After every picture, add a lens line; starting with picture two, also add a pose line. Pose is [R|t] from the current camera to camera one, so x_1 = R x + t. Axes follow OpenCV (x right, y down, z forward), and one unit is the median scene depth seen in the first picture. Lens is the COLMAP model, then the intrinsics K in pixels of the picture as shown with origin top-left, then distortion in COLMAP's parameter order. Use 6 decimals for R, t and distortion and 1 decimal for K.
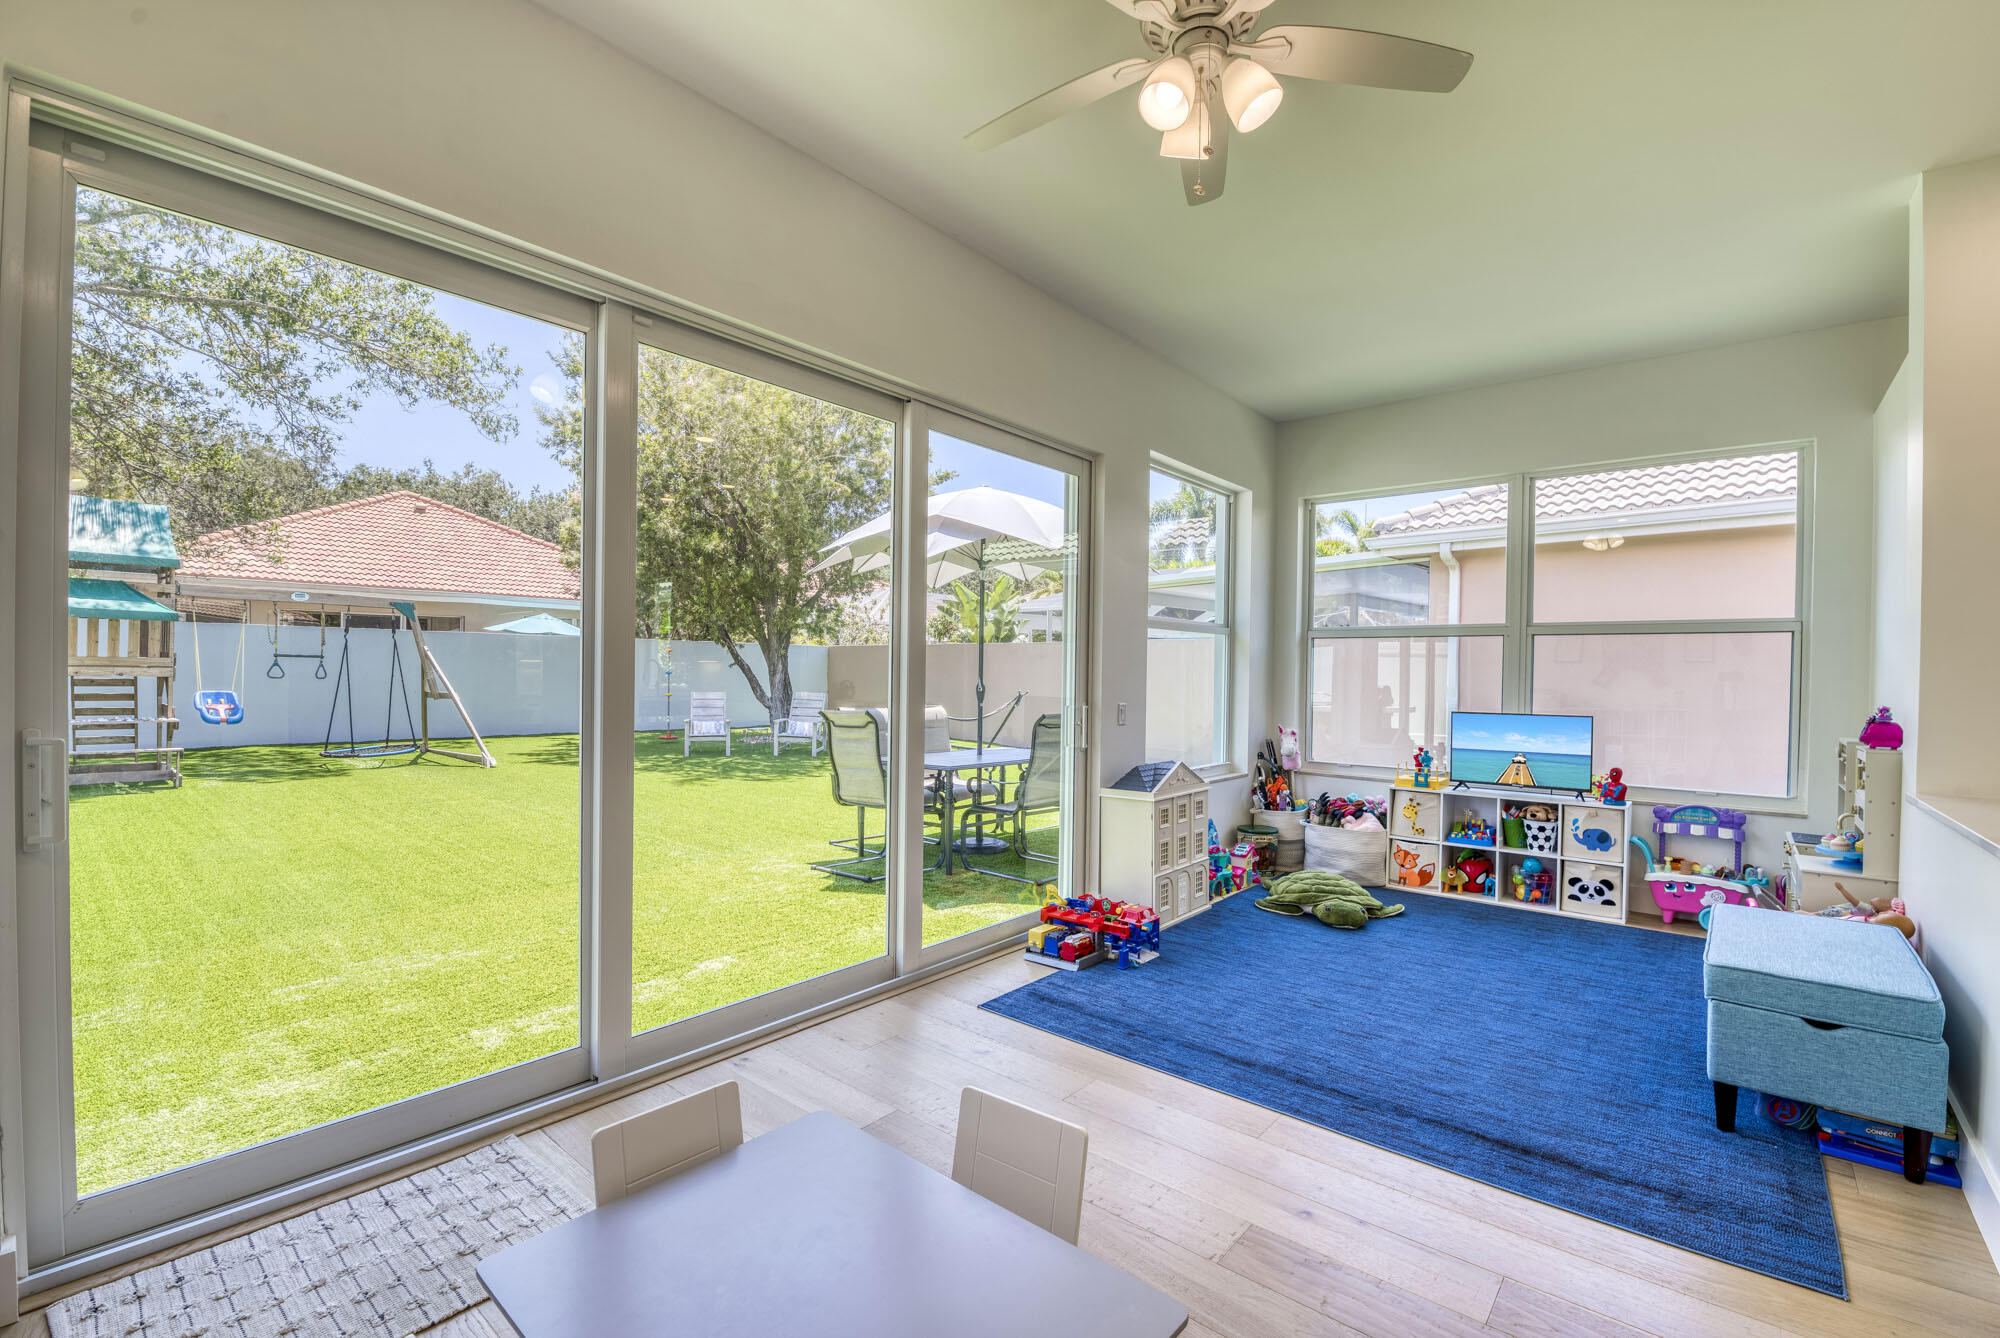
lens RADIAL K [[858.2, 0, 1021.0], [0, 858.2, 683.0], [0, 0, 1]] dist [-0.005062, -0.007787]
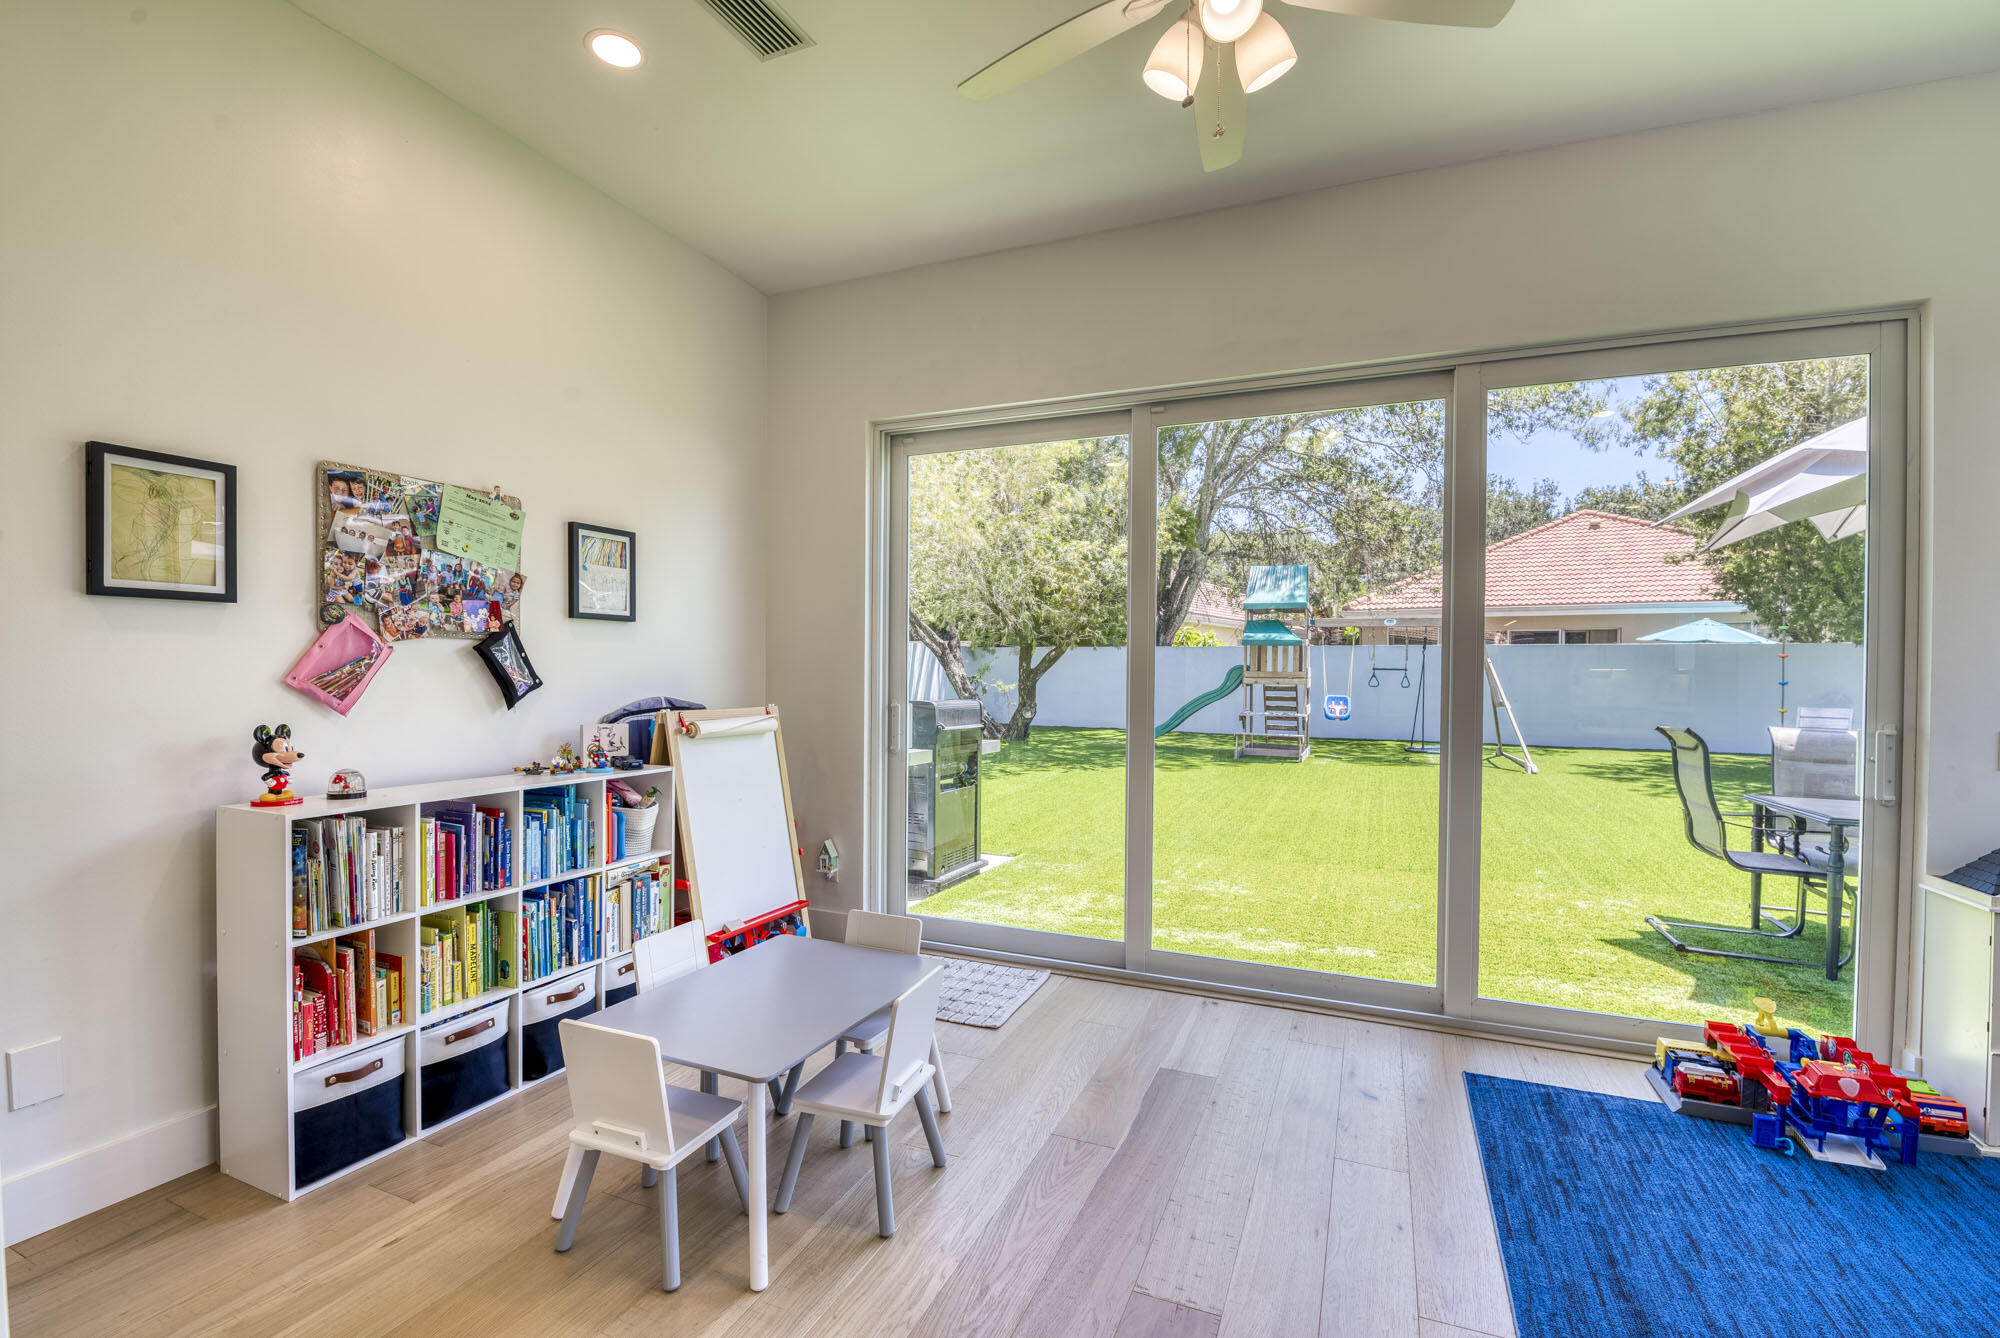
lens RADIAL K [[858.2, 0, 1021.0], [0, 858.2, 683.0], [0, 0, 1]] dist [-0.005062, -0.007787]
pose [[0.290274, 0.000993, -0.956943, 0.244653], [-0.015560, 0.999872, -0.003683, 0.002287], [0.956817, 0.015959, 0.290253, 0.132362]]
